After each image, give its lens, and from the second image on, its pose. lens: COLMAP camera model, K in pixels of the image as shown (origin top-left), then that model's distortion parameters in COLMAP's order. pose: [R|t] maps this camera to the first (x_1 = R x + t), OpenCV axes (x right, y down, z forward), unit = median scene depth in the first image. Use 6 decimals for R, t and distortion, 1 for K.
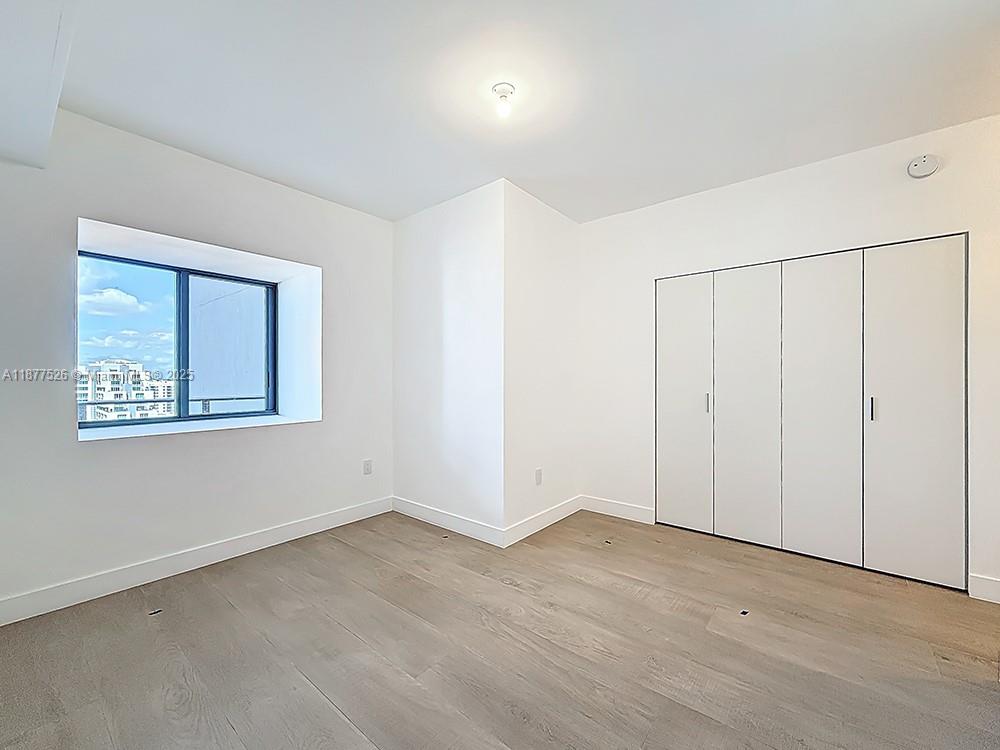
lens RADIAL K [[408.1, 0, 497.6], [0, 408.1, 377.0], [0, 0, 1]] dist [-0.001024, 0.000175]
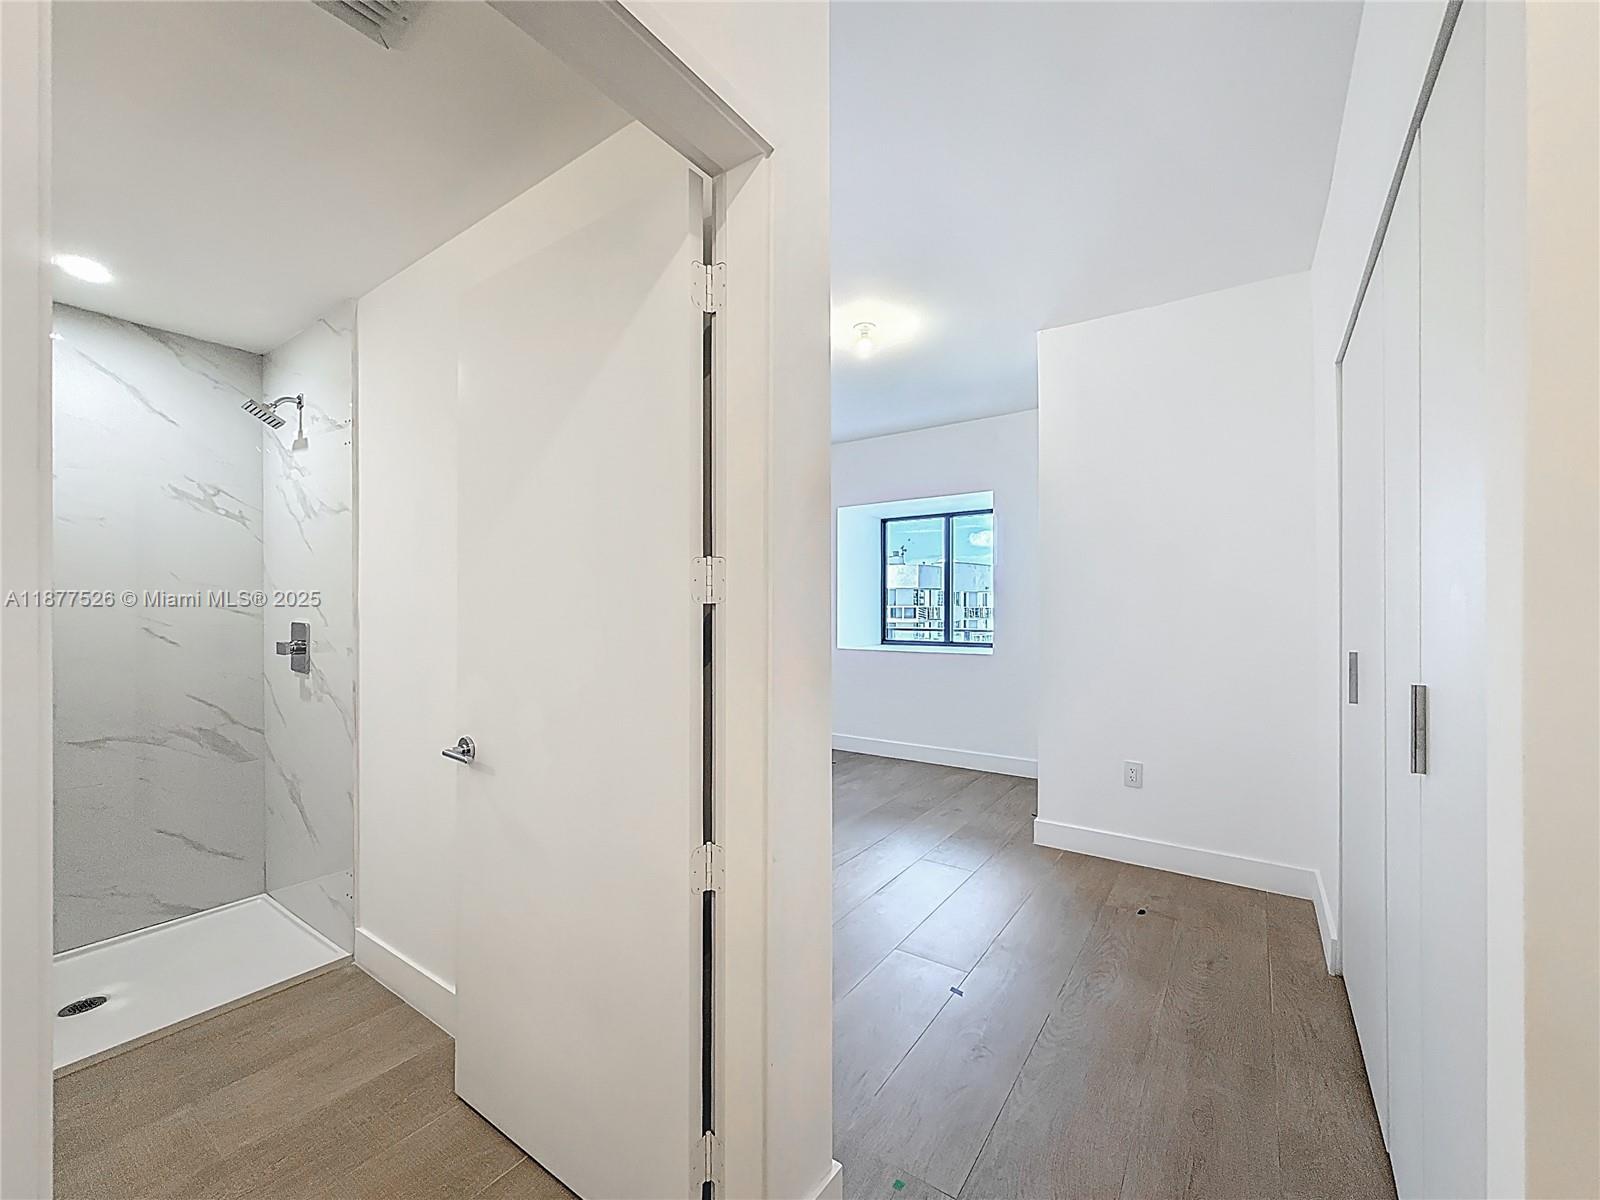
lens RADIAL K [[652.9, 0, 794.6], [0, 652.9, 605.0], [0, 0, 1]] dist [-0.001024, 0.000175]
pose [[0.066103, -0.005476, -0.997798, 1.060673], [0.005826, 0.999970, -0.005102, -0.001676], [0.997796, -0.005476, 0.066133, 0.462537]]
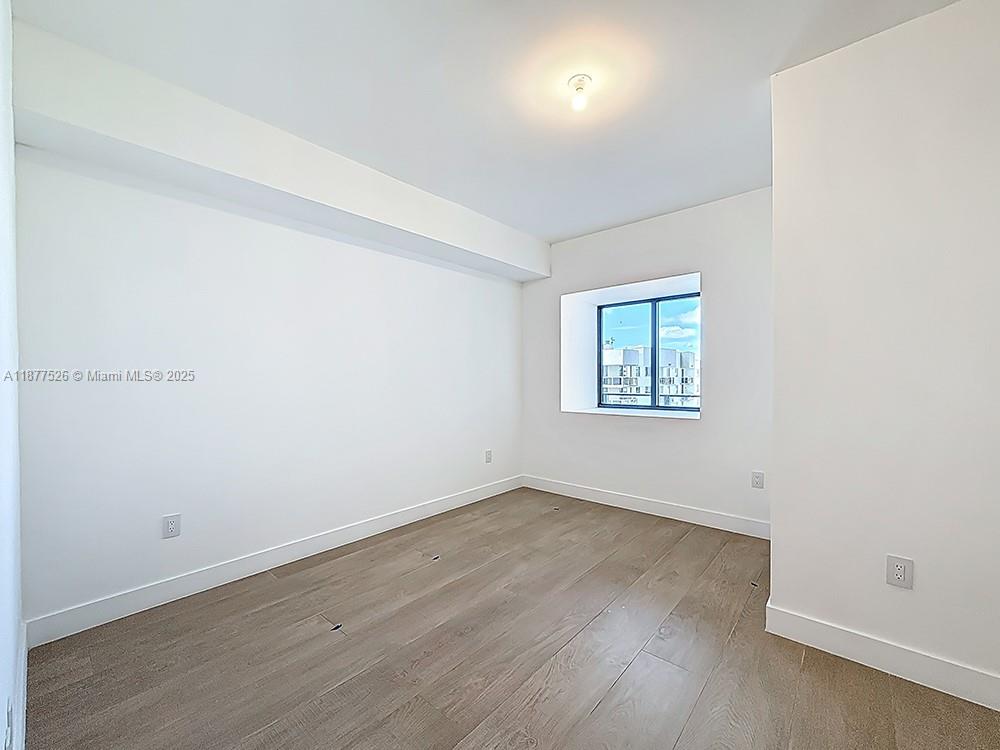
lens RADIAL K [[408.1, 0, 502.6], [0, 408.1, 380.9], [0, 0, 1]] dist [-0.001024, 0.000175]
pose [[-0.031499, 0.005068, -0.999491, 0.644553], [0.008654, 0.999951, 0.004798, 0.000042], [0.999466, -0.008499, -0.031541, 0.545945]]
